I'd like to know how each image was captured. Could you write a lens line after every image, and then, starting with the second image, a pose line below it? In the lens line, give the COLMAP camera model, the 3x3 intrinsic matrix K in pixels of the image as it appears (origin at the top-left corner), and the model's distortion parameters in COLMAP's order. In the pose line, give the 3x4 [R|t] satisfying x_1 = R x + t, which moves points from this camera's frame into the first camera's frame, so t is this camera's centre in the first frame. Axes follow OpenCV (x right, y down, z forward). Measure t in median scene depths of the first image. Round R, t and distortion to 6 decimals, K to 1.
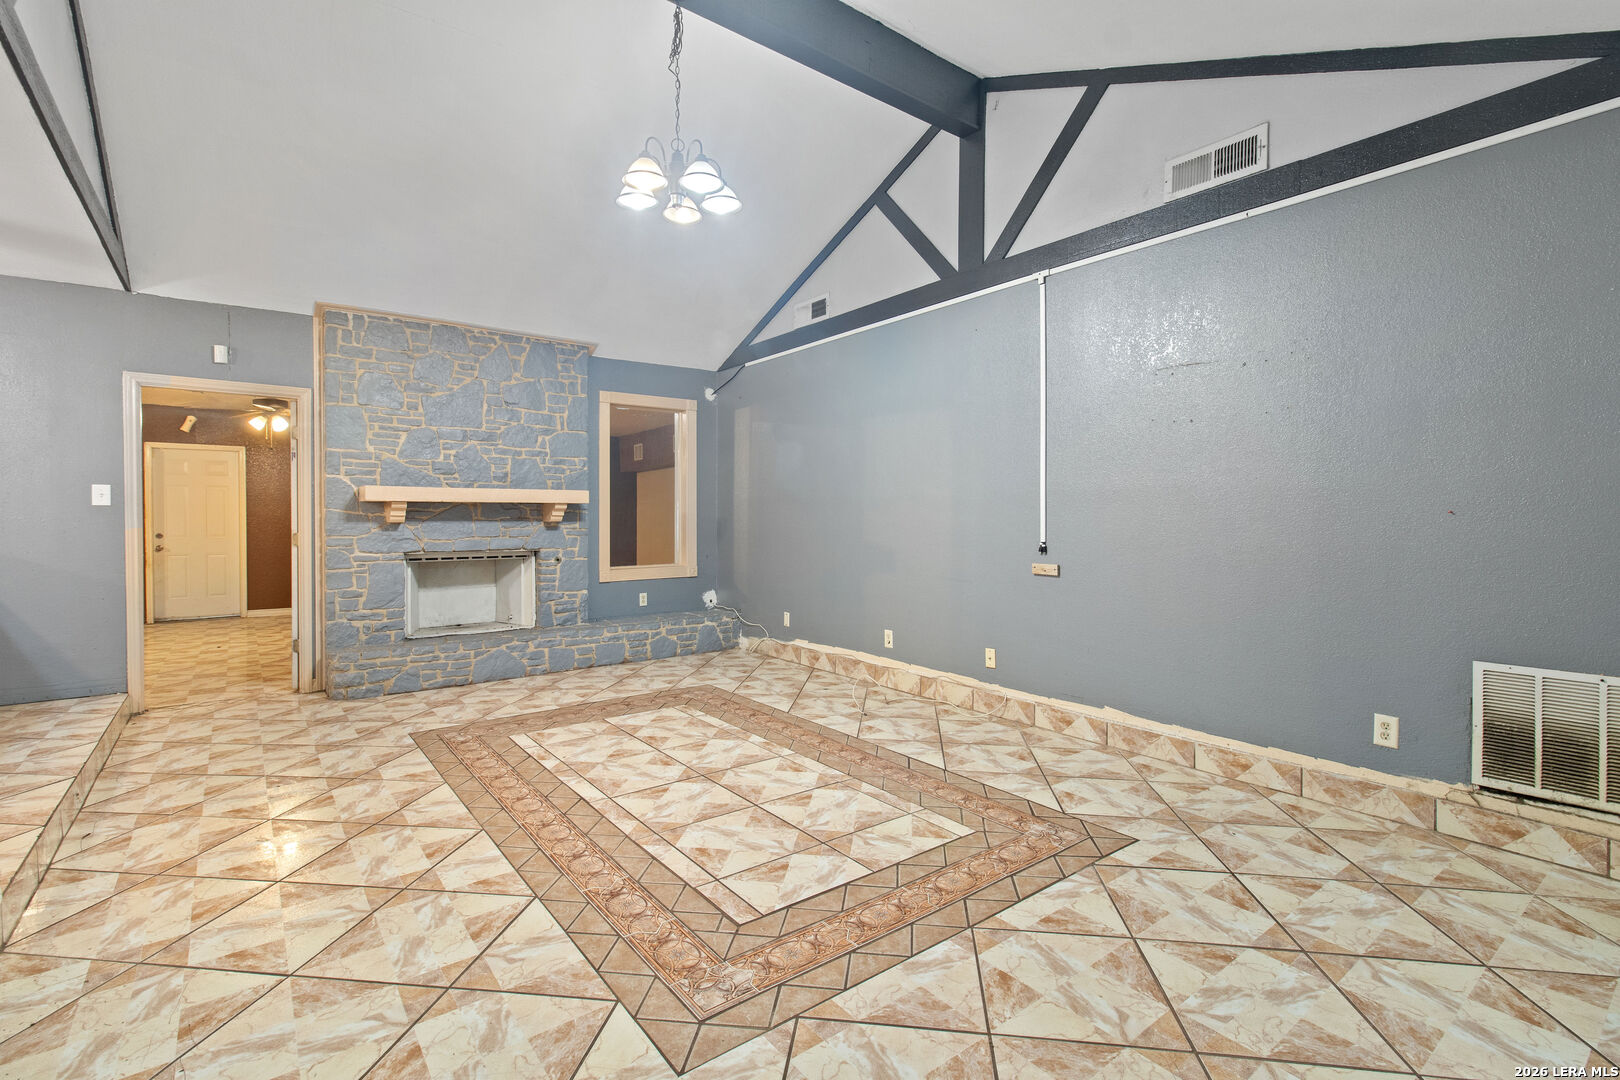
lens RADIAL K [[743.6, 0, 809.8], [0, 743.6, 520.1], [0, 0, 1]] dist [0.006599, -0.000695]
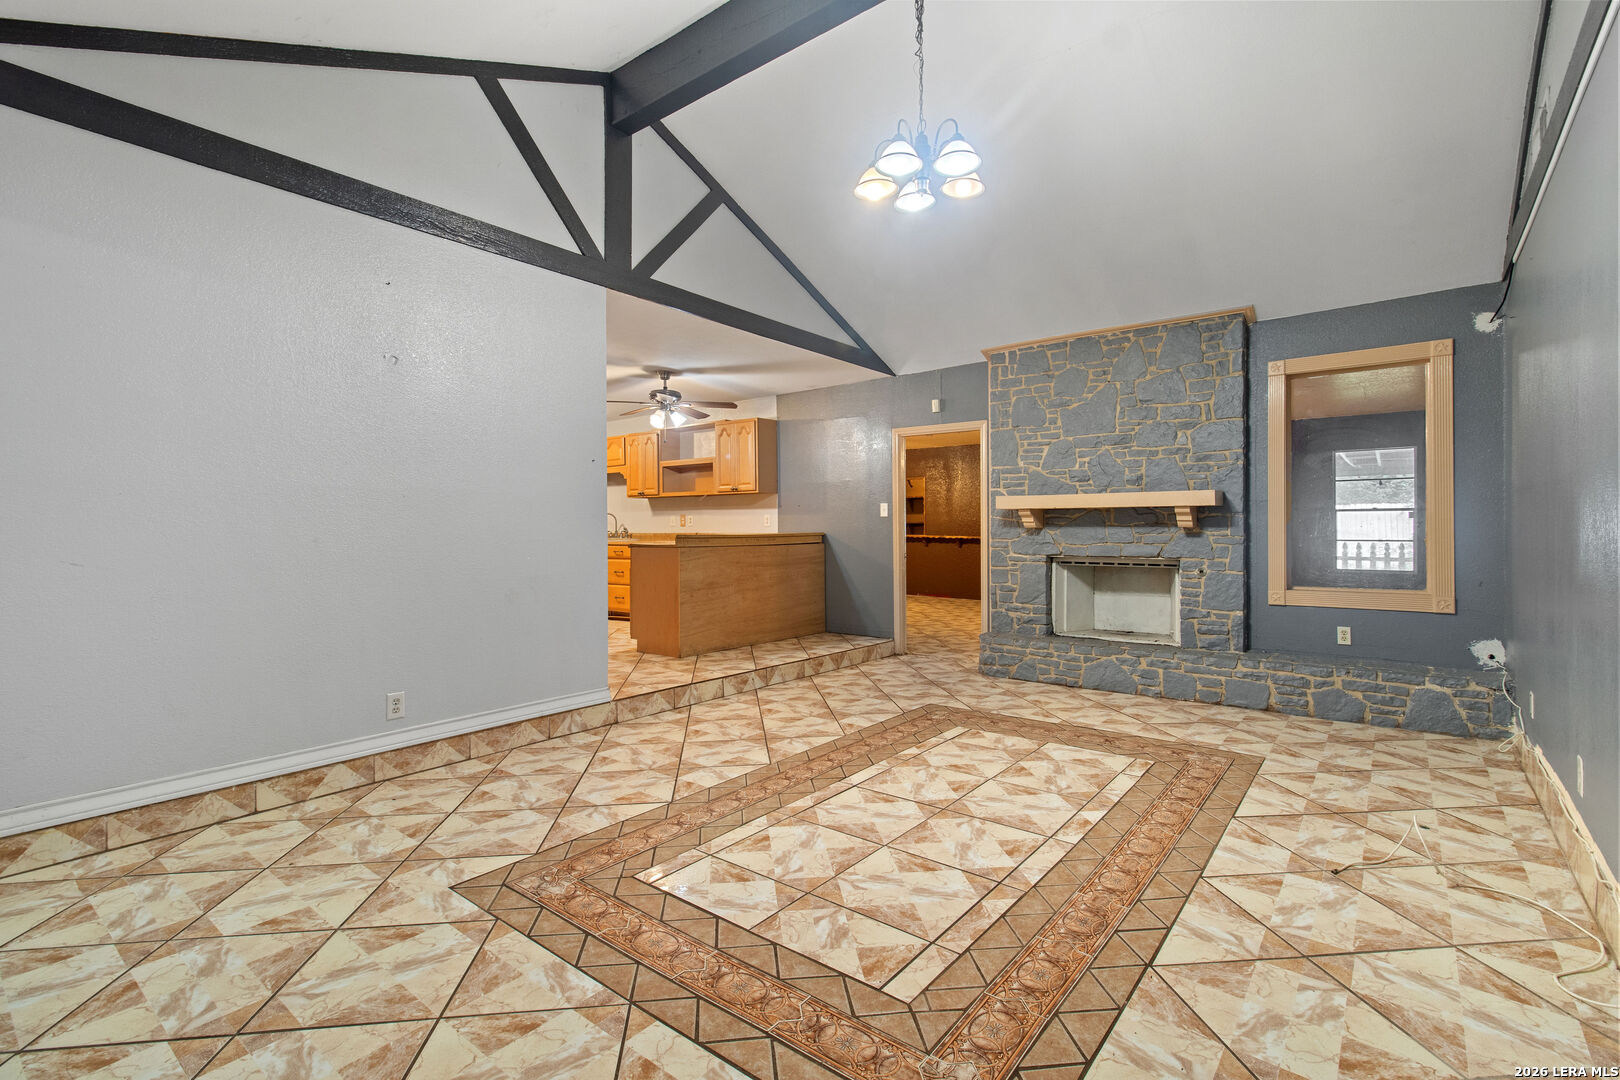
lens RADIAL K [[743.6, 0, 809.8], [0, 743.6, 520.1], [0, 0, 1]] dist [0.006599, -0.000695]
pose [[0.235747, -0.009061, -0.971772, 0.464030], [-0.000503, 0.999955, -0.009446, 0.002383], [0.971814, 0.002716, 0.235732, 0.423025]]
